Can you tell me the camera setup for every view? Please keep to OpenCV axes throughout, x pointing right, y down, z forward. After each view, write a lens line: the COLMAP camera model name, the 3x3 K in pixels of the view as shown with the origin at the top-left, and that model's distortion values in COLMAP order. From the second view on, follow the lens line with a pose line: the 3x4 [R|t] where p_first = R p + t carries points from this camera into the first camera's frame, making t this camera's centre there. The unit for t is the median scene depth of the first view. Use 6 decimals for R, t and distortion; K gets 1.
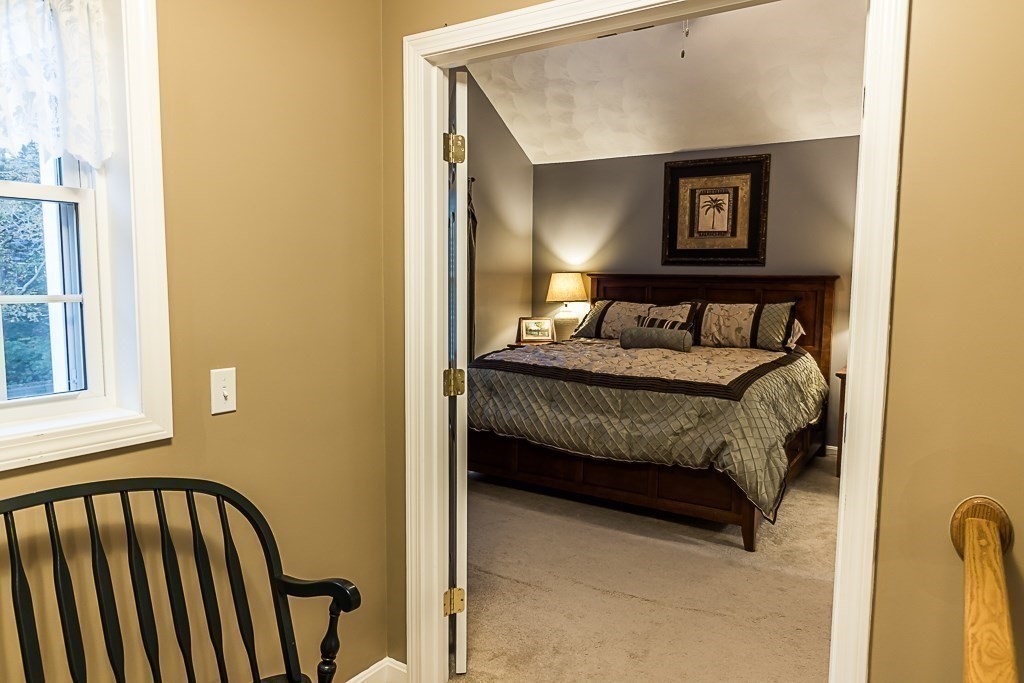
lens RADIAL K [[686.6, 0, 512.9], [0, 686.6, 341.8], [0, 0, 1]] dist [0.003001, 0.000020]
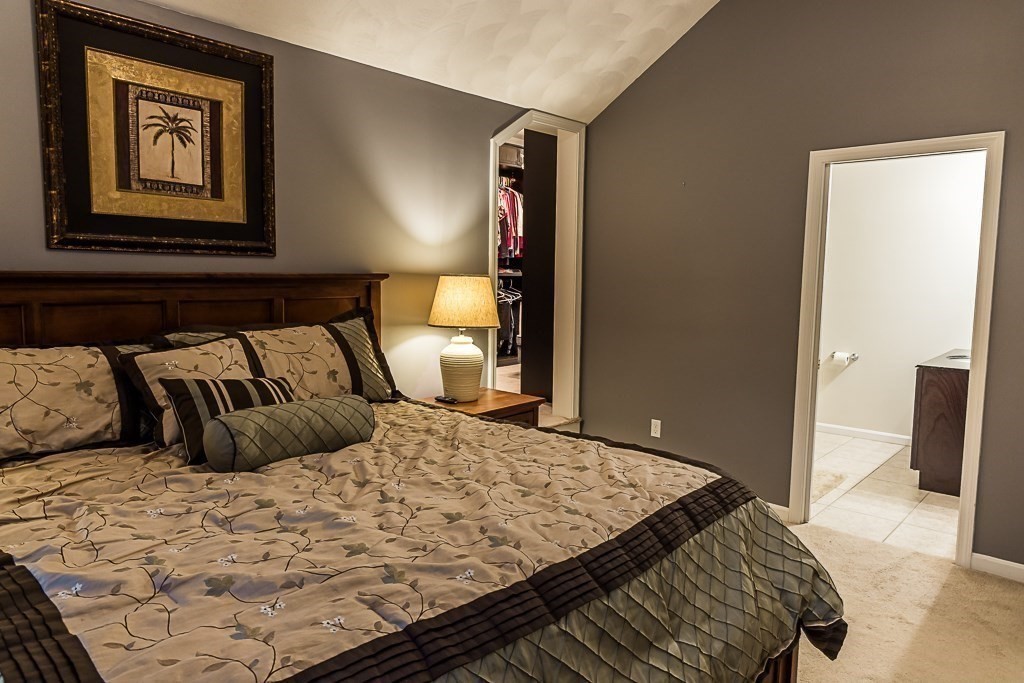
lens RADIAL K [[686.6, 0, 513.2], [0, 686.6, 339.0], [0, 0, 1]] dist [0.003001, 0.000020]
pose [[0.169351, -0.095581, 0.980910, -0.155151], [0.094703, 0.992259, 0.080336, -0.068339], [-0.980995, 0.079290, 0.177092, 0.695501]]
